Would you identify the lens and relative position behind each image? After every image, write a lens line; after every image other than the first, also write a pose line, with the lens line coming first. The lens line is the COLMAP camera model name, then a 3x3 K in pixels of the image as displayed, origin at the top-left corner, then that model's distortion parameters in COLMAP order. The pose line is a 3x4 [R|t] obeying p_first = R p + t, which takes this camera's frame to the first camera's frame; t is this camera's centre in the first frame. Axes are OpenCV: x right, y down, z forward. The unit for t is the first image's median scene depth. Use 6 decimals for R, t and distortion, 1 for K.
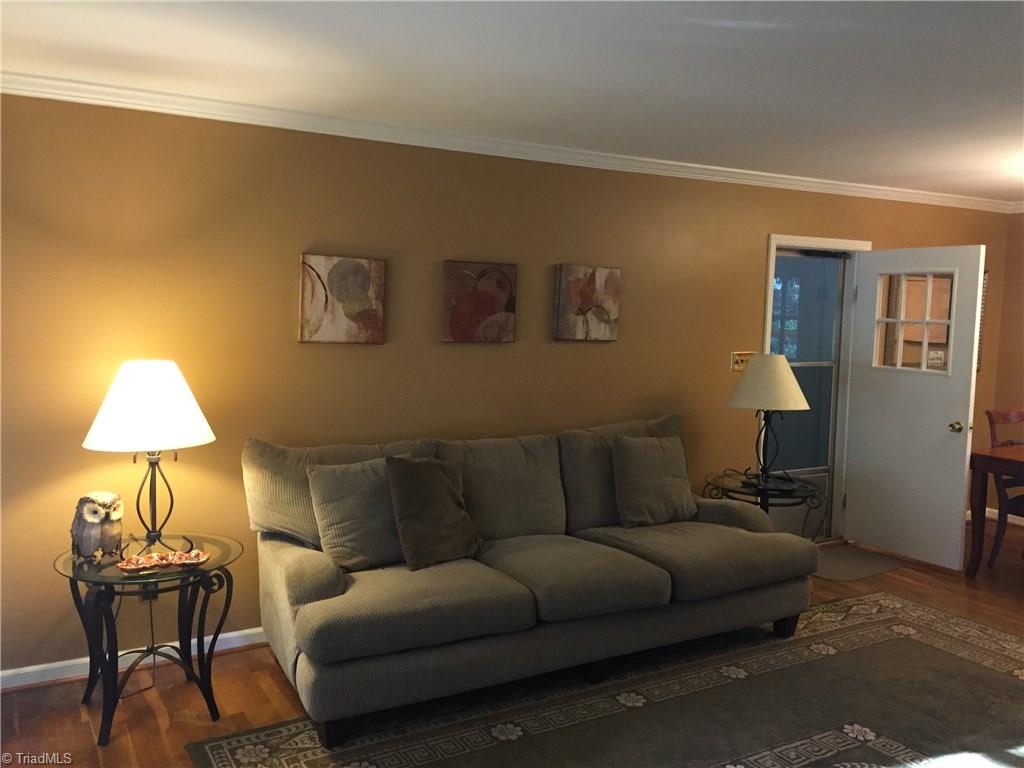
lens RADIAL K [[877.5, 0, 512.0], [0, 877.5, 384.0], [0, 0, 1]] dist [0.106137, -0.164381]
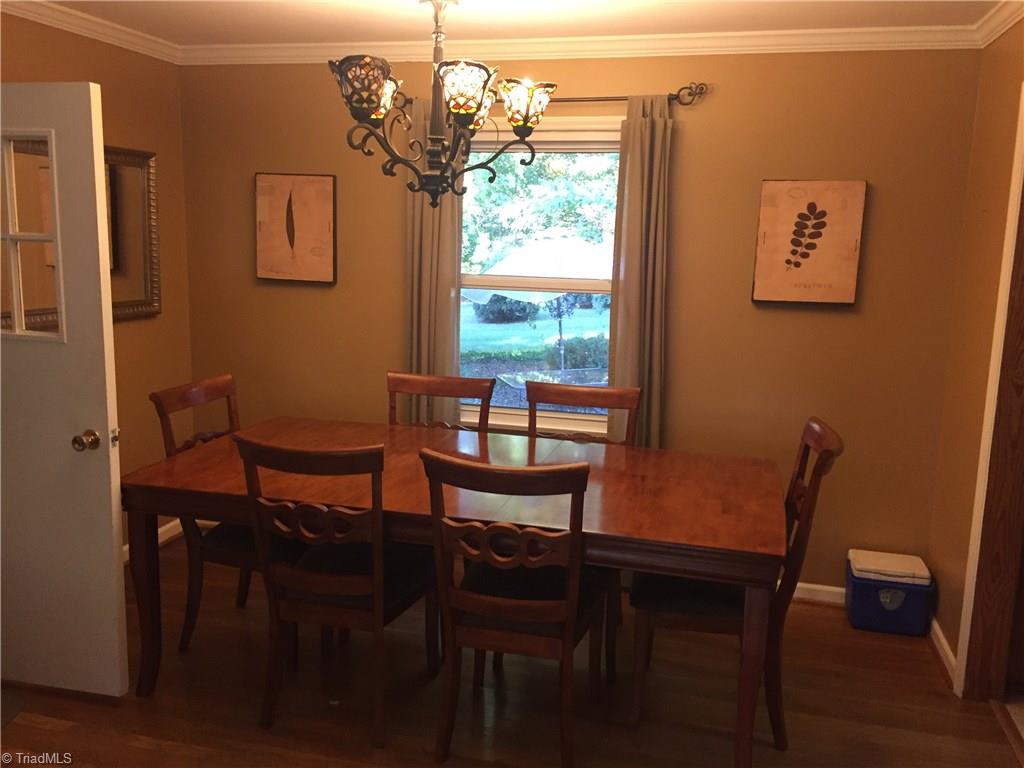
lens RADIAL K [[877.5, 0, 512.0], [0, 877.5, 384.0], [0, 0, 1]] dist [0.106137, -0.164381]
pose [[0.708576, -0.124243, 0.694611, 0.312846], [0.052499, 0.990931, 0.123691, -0.035813], [-0.703679, -0.051178, 0.708672, 0.451361]]
